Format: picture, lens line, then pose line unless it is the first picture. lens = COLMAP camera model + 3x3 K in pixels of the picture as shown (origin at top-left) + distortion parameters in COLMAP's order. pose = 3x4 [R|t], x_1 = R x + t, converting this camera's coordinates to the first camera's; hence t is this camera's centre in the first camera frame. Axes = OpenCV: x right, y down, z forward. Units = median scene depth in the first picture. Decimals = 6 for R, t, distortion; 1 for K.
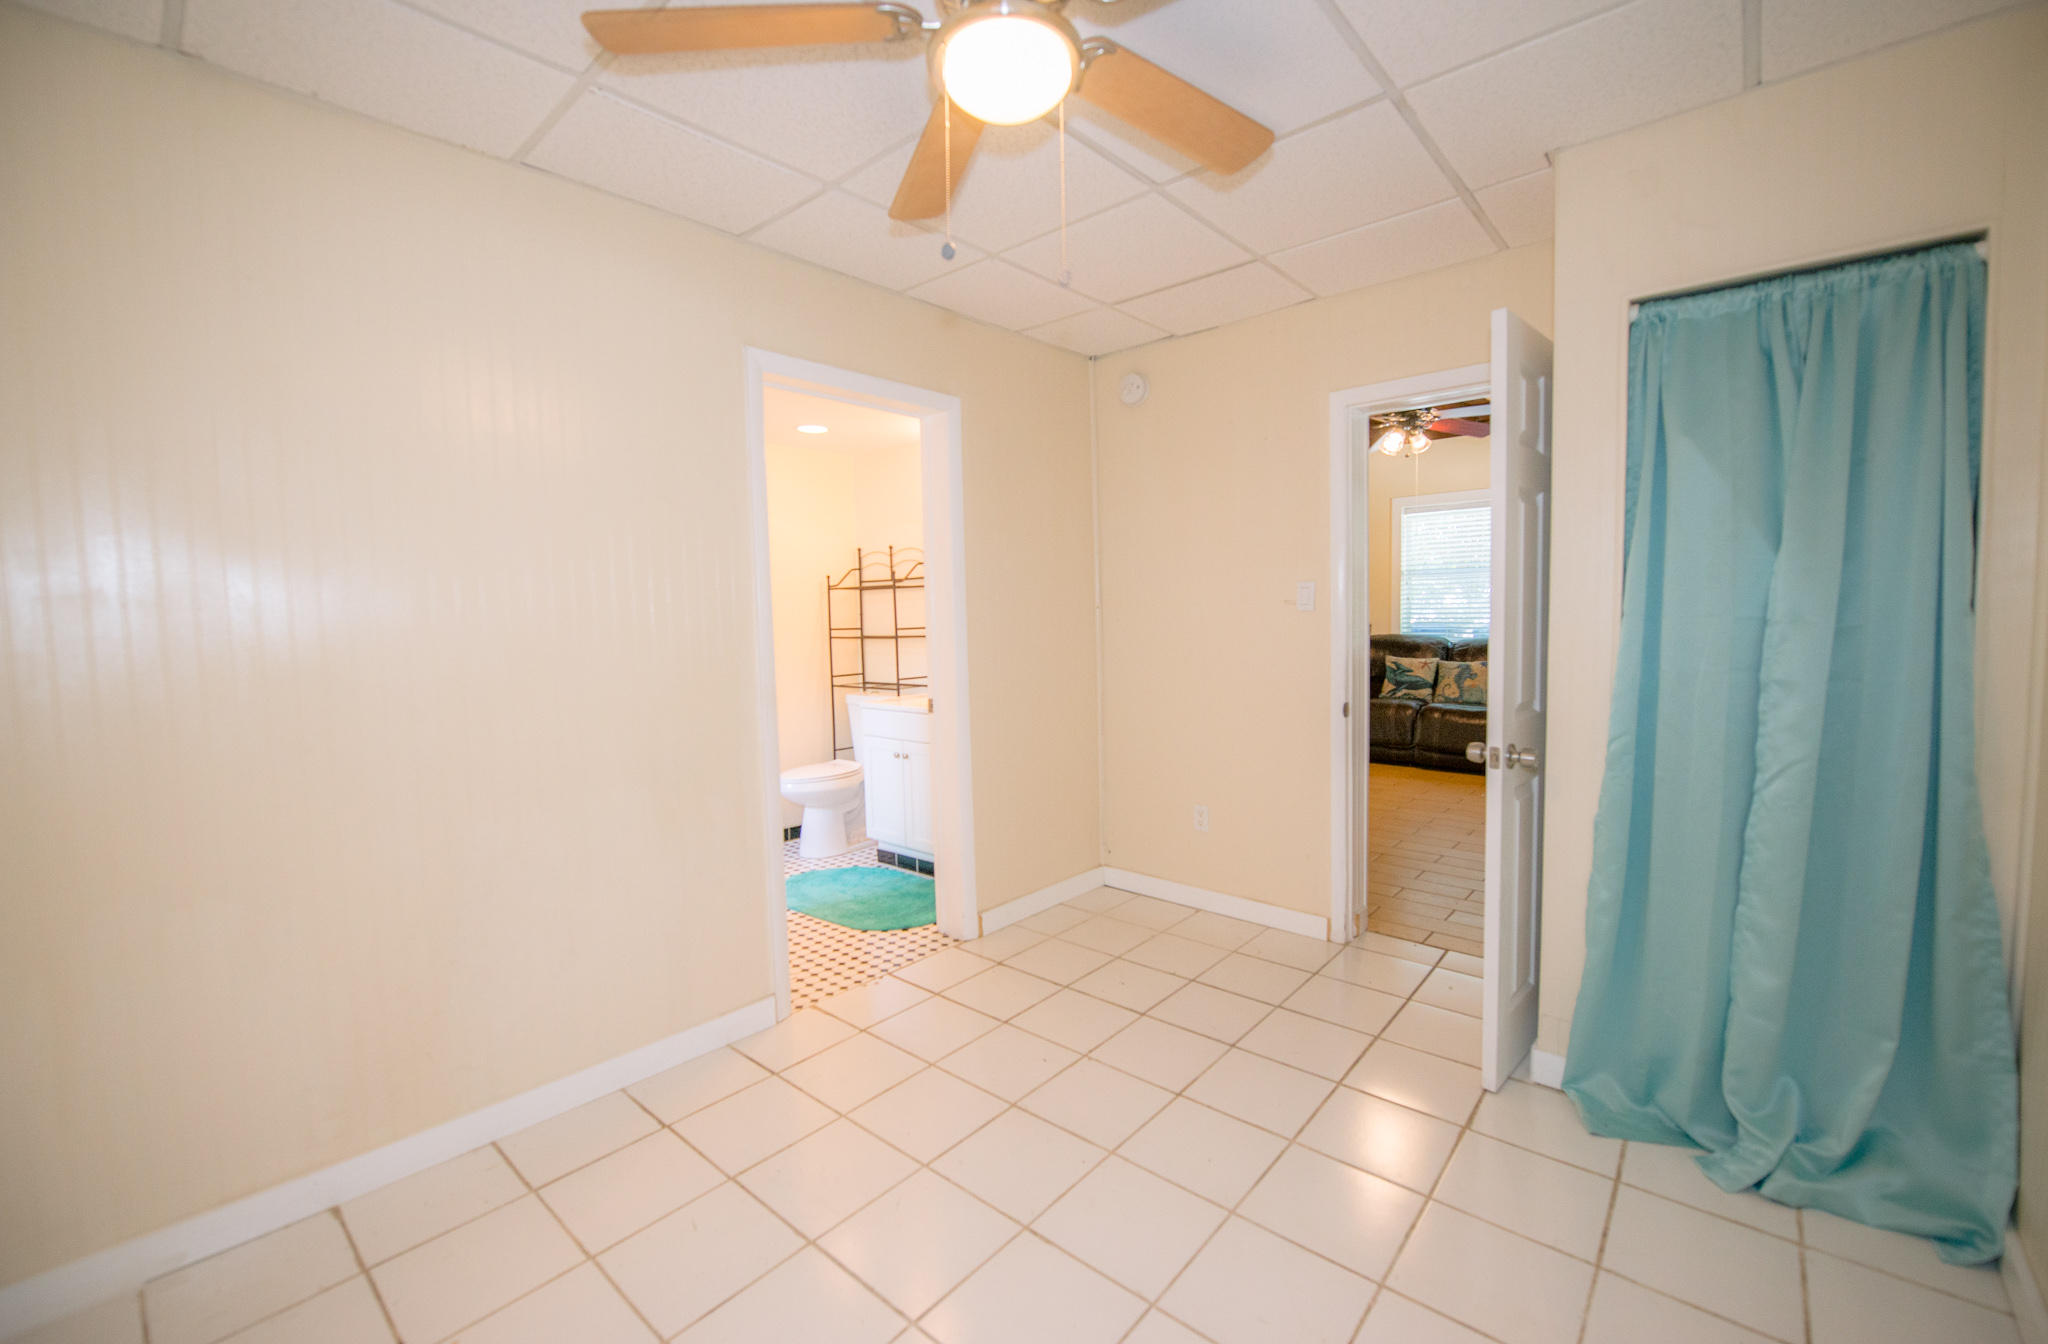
lens RADIAL K [[833.1, 0, 1024.7], [0, 833.1, 677.9], [0, 0, 1]] dist [-0.012235, -0.000355]
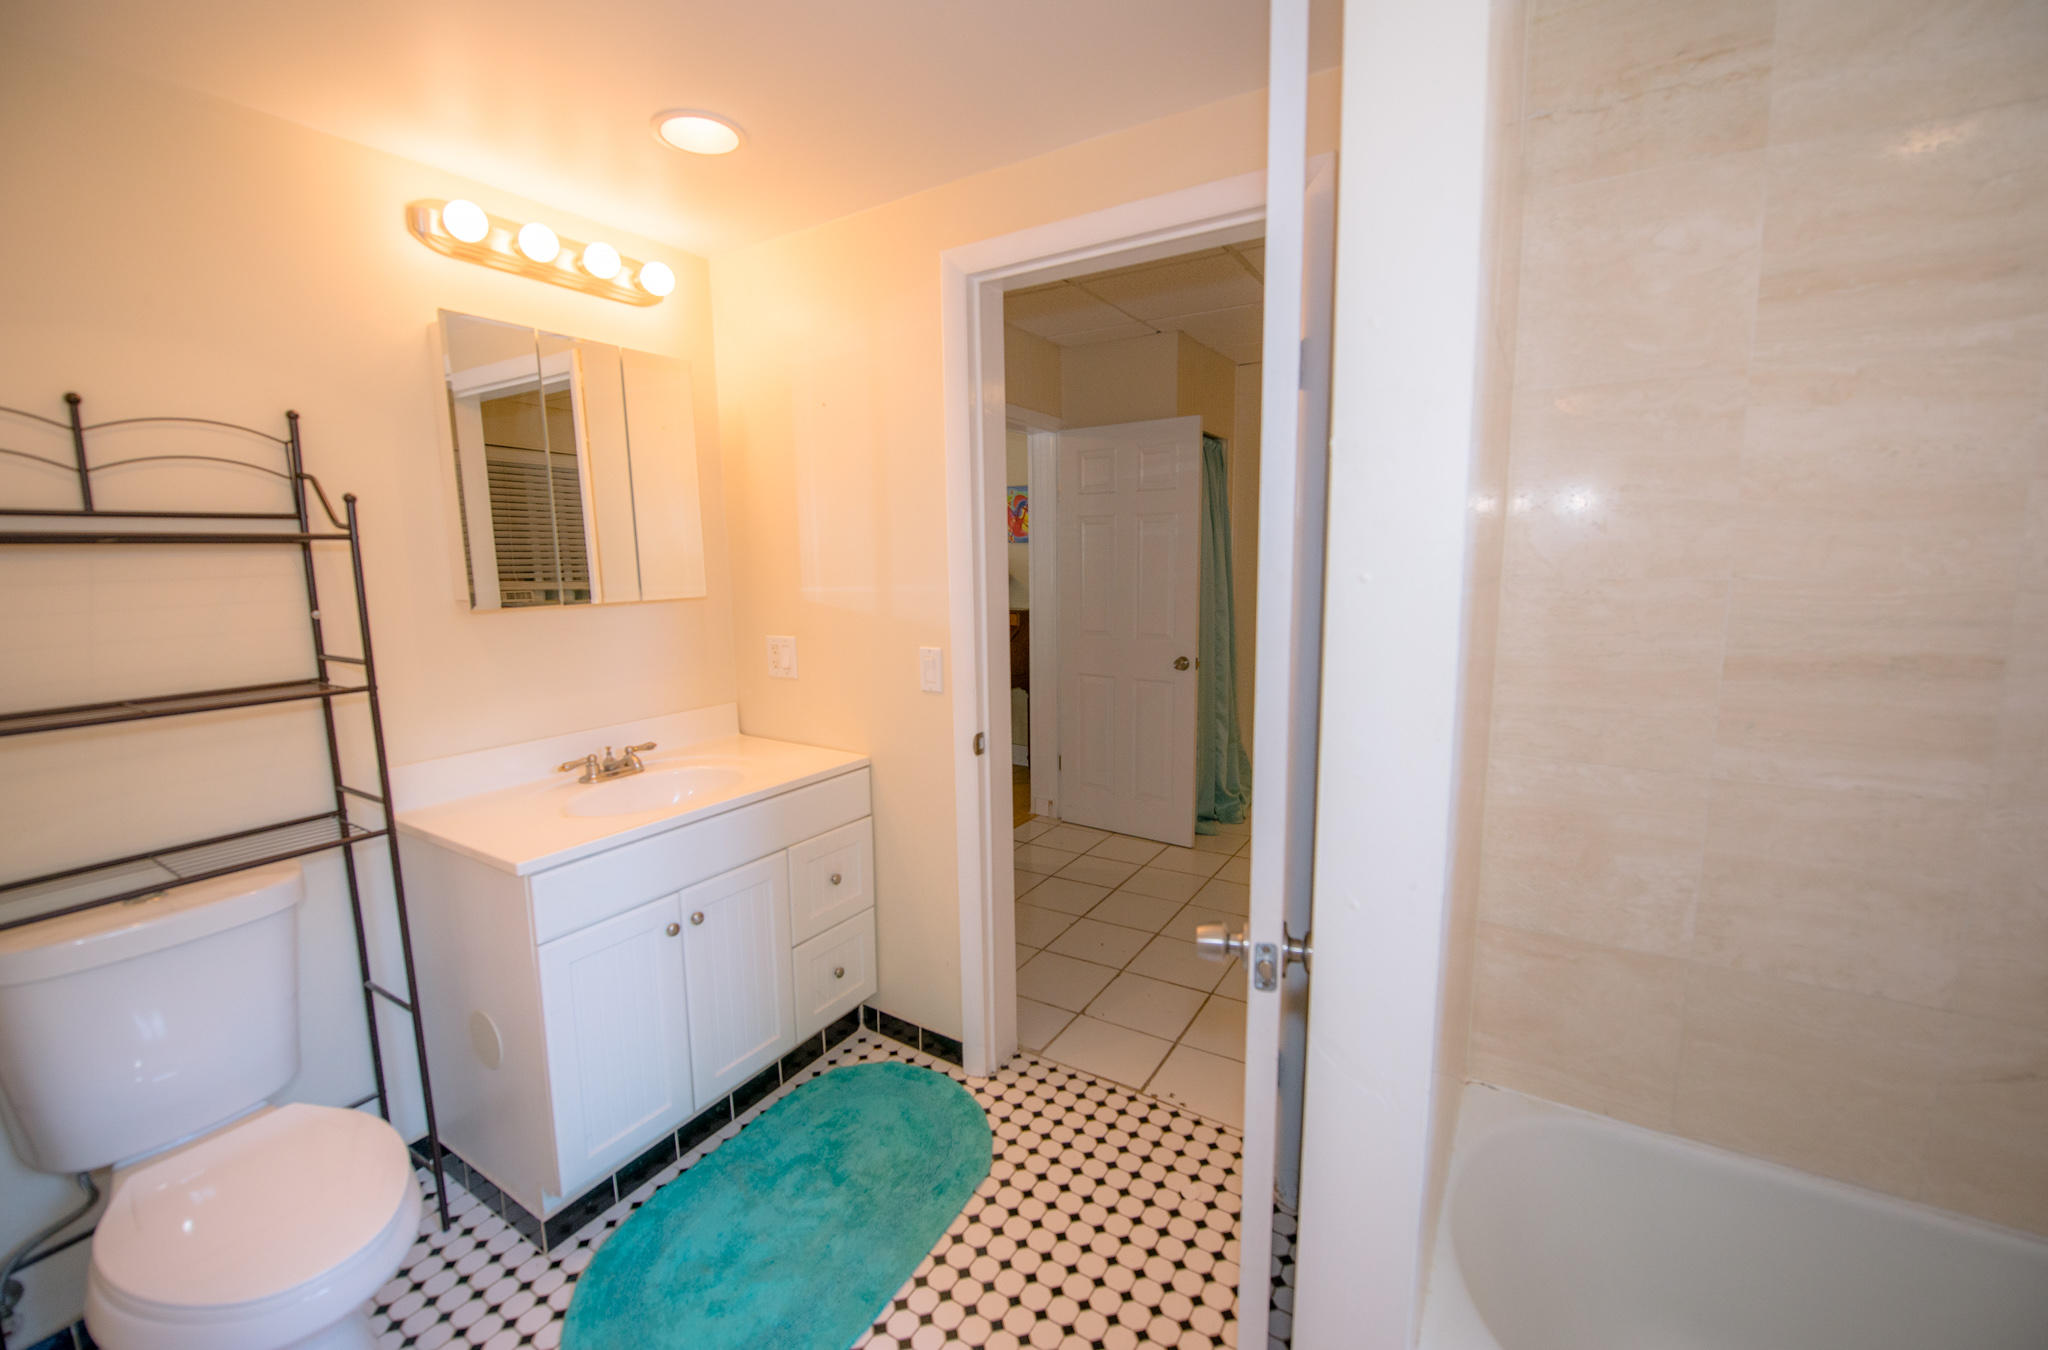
lens RADIAL K [[833.1, 0, 1023.4], [0, 833.1, 674.9], [0, 0, 1]] dist [-0.012235, -0.000355]
pose [[-0.168264, -0.116980, 0.978776, -0.738476], [0.090795, 0.986873, 0.133556, -0.103340], [-0.981552, 0.111341, -0.155434, 1.057632]]
